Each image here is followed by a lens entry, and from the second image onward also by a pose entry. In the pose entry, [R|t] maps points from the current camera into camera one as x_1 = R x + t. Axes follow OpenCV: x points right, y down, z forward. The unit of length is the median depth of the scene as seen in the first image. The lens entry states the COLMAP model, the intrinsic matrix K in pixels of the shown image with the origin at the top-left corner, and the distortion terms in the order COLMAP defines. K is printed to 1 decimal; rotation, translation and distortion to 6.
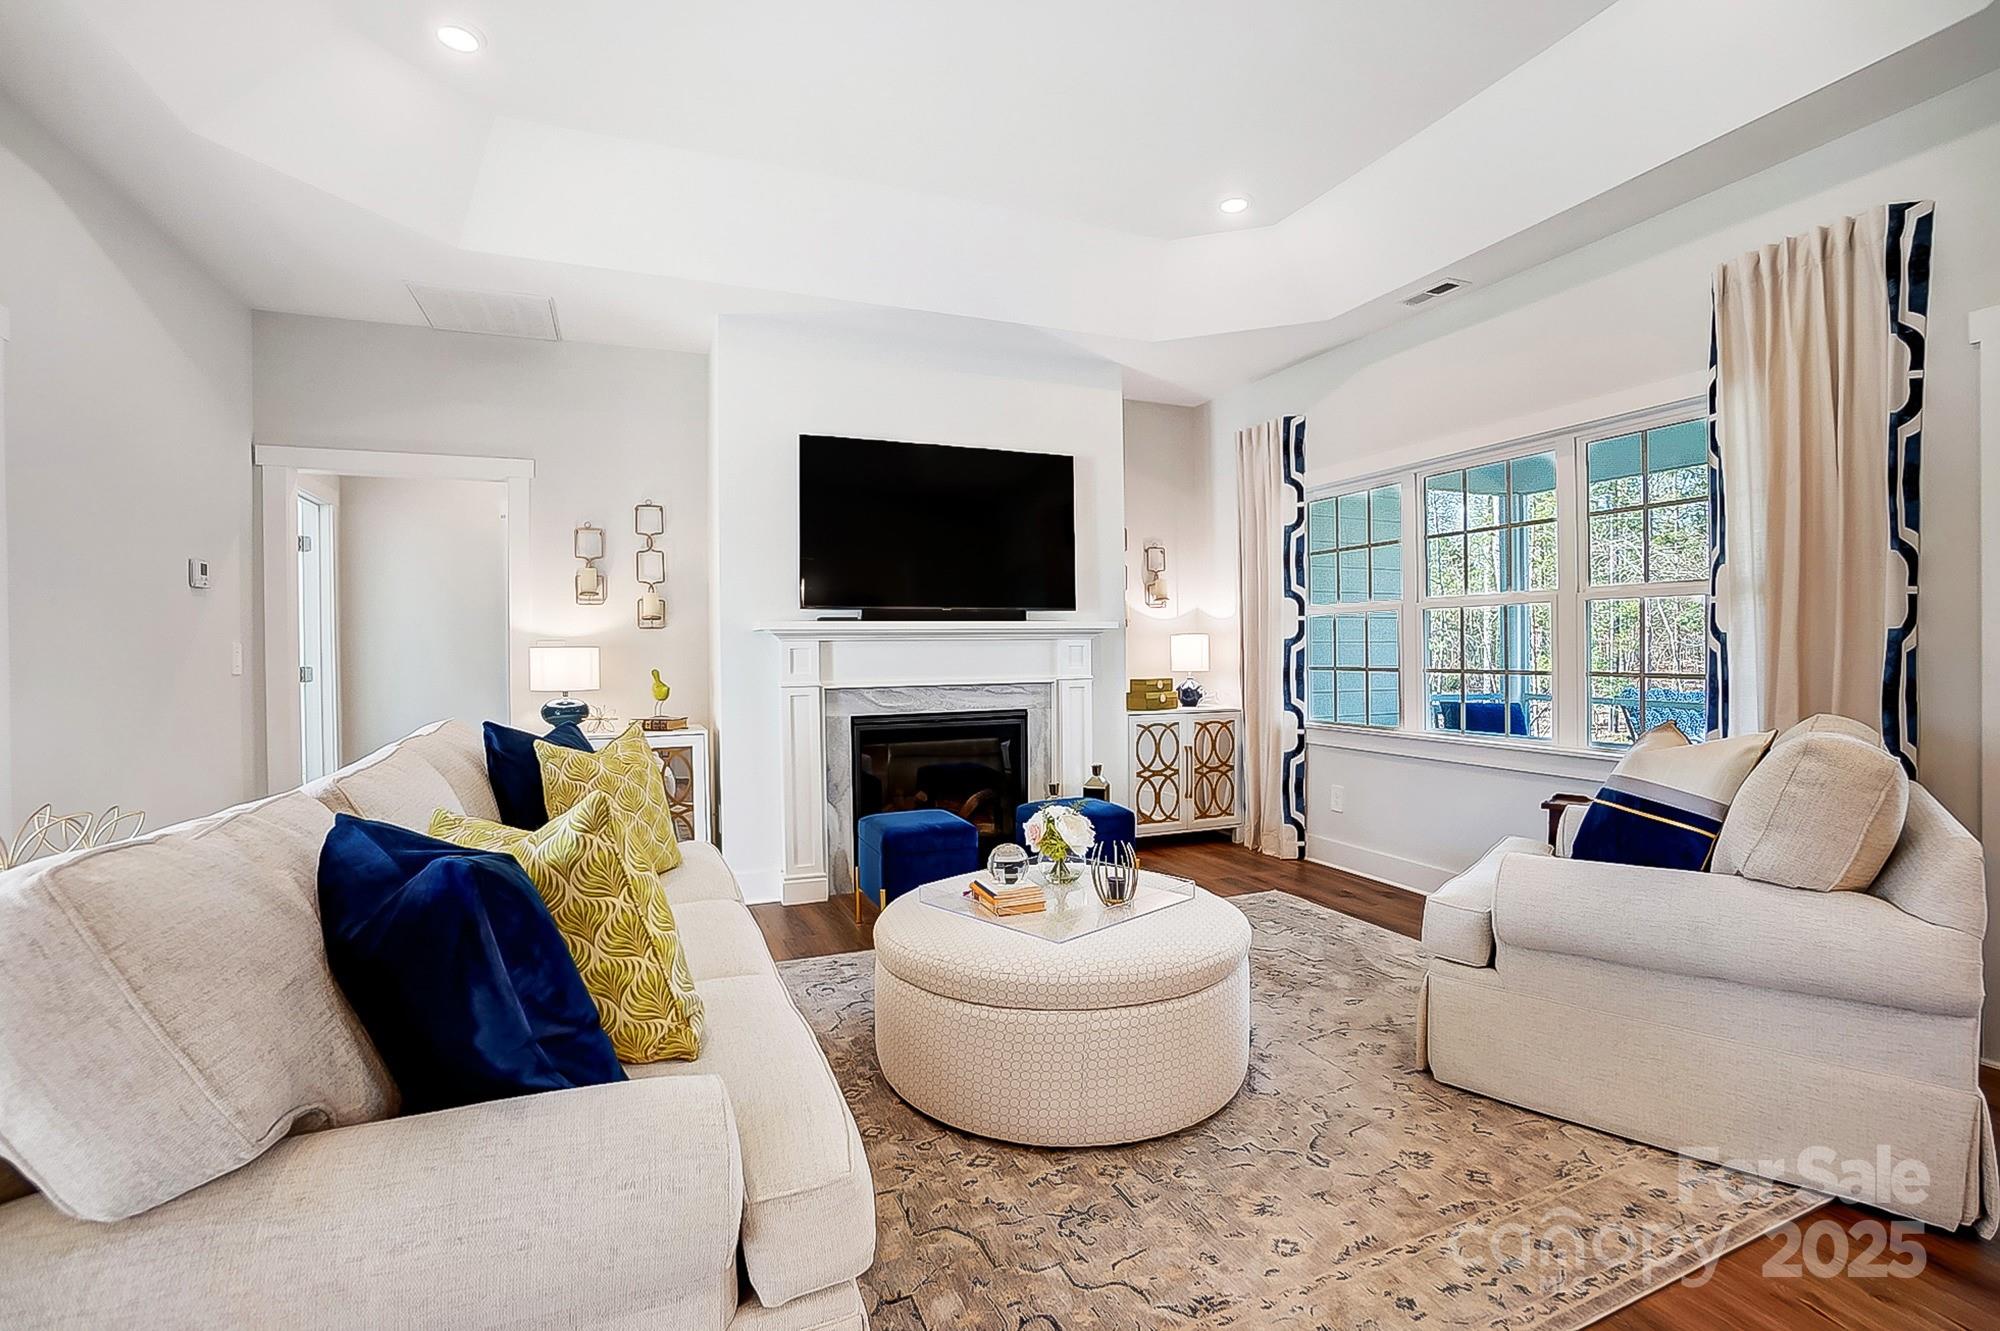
lens RADIAL K [[871.1, 0, 995.5], [0, 871.1, 658.3], [0, 0, 1]] dist [-0.038858, 0.000013]
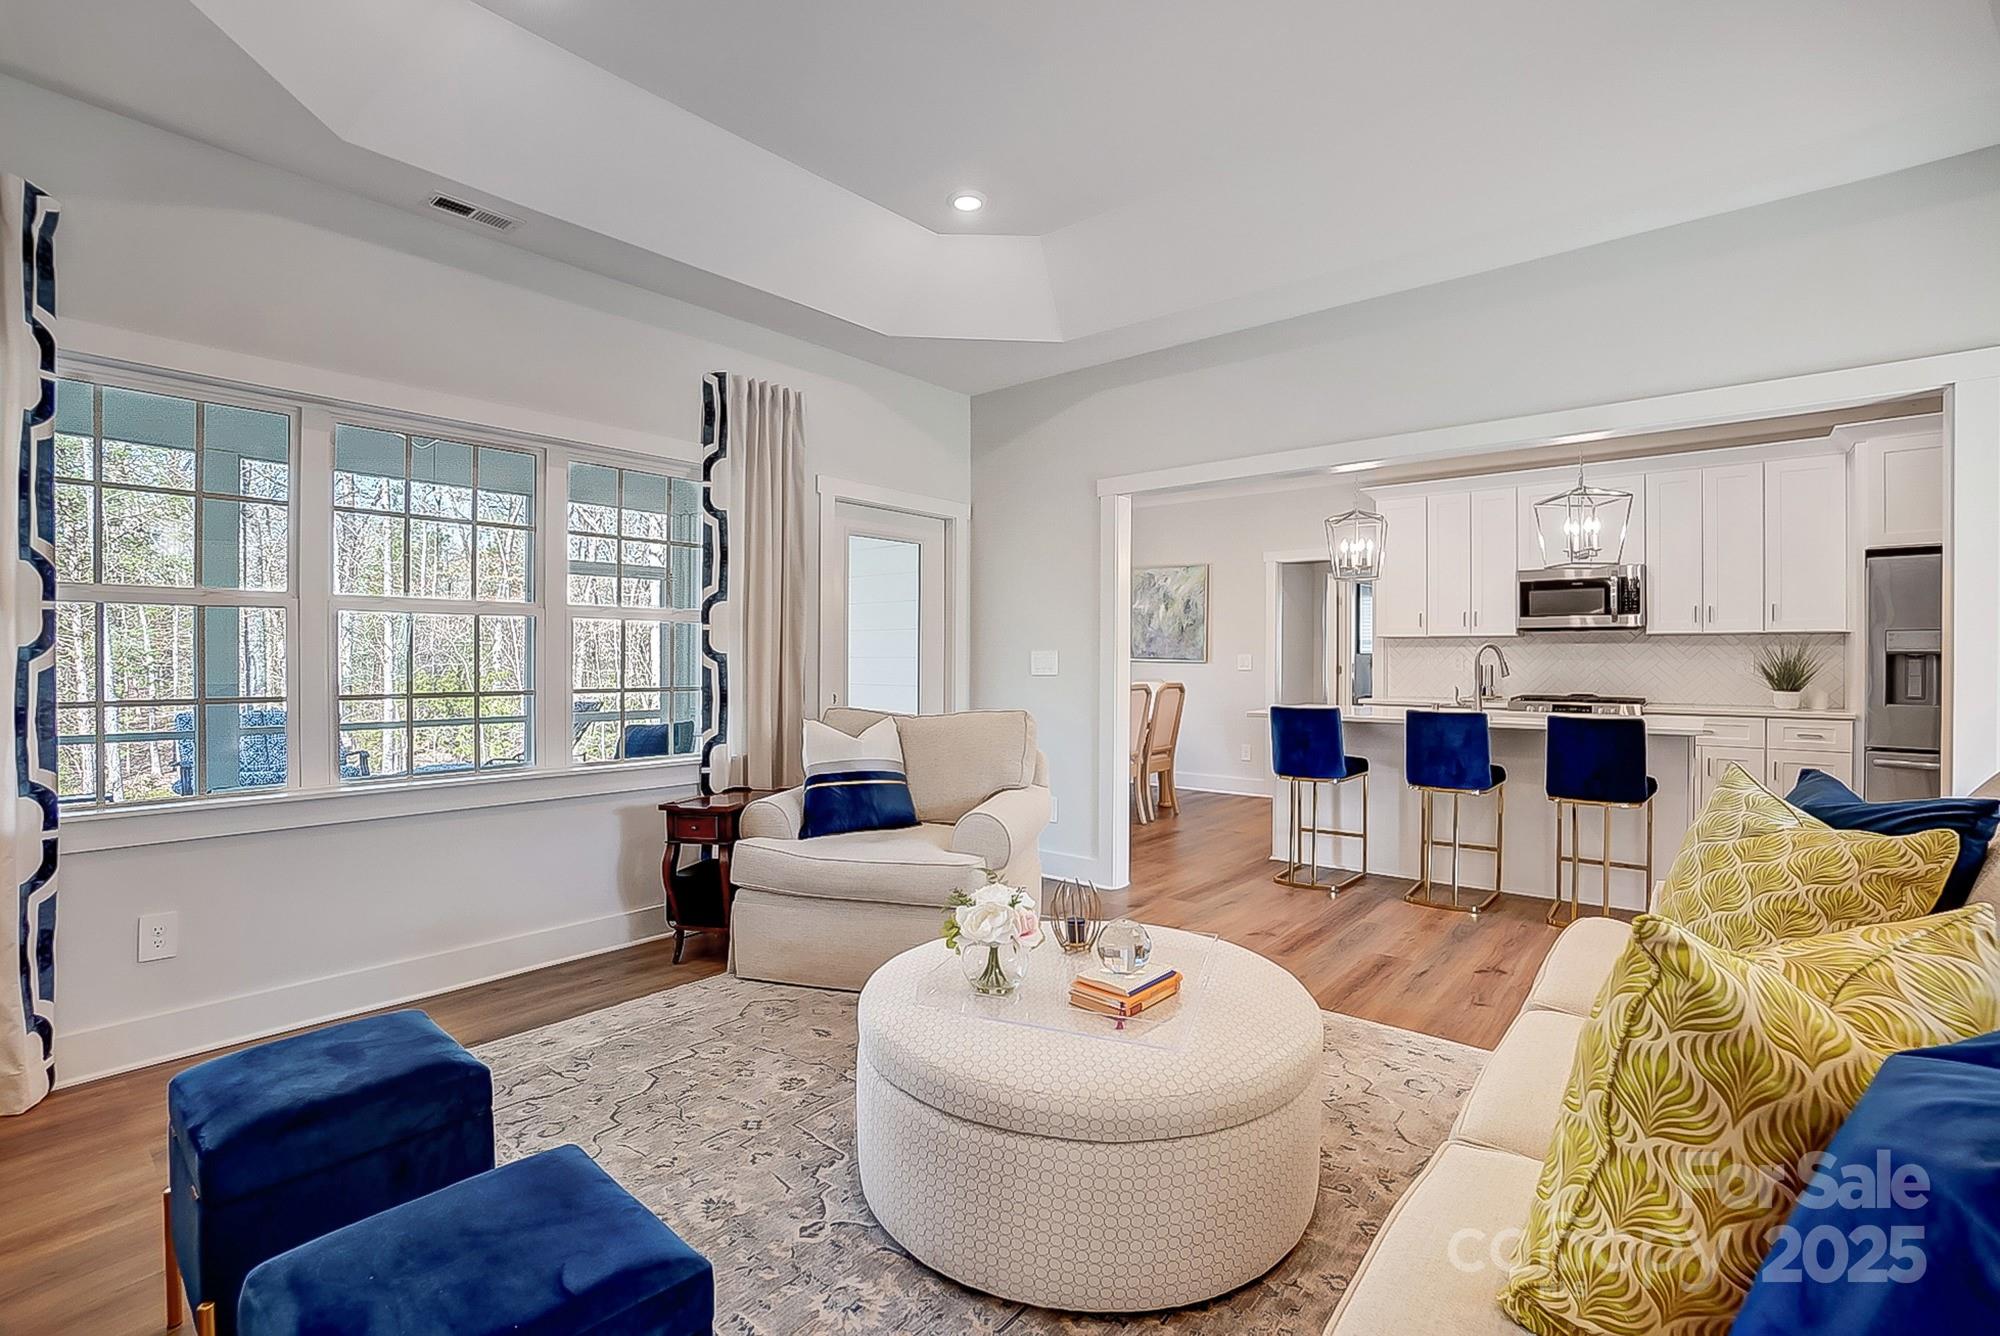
lens RADIAL K [[871.1, 0, 995.5], [0, 871.1, 660.8], [0, 0, 1]] dist [-0.038858, 0.000013]
pose [[-0.425235, 0.008003, 0.905047, -0.306709], [0.012257, 0.999920, -0.003084, -0.006706], [-0.905000, 0.009782, -0.425299, 0.707829]]
